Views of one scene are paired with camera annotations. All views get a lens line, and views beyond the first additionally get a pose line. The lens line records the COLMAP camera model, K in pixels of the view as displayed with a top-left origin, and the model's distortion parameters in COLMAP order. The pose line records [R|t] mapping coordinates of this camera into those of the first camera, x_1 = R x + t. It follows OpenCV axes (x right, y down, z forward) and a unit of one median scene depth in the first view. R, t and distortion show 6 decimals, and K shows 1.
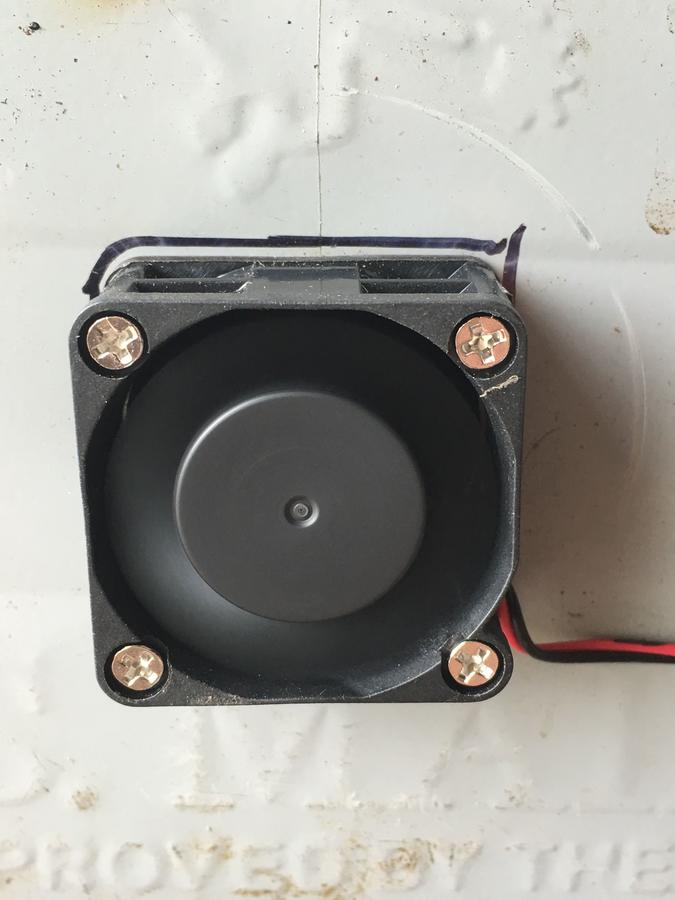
lens RADIAL K [[1185.3, 0, 339.4], [0, 1185.3, 450.6], [0, 0, 1]] dist [0.011287, 0.000000]
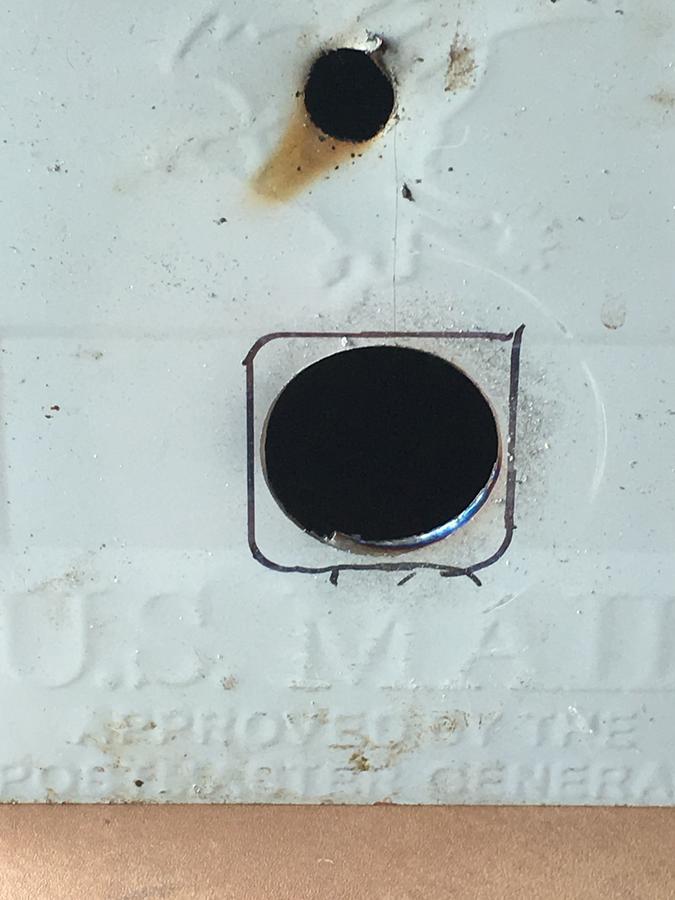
lens RADIAL K [[2382.9, 0, 337.2], [0, 2382.9, 449.9], [0, 0, 1]] dist [-0.082916, 0.000000]
pose [[0.999990, -0.001126, -0.004370, -0.066932], [0.001801, 0.987488, 0.157684, -0.445242], [0.004138, -0.157690, 0.987480, -1.823051]]
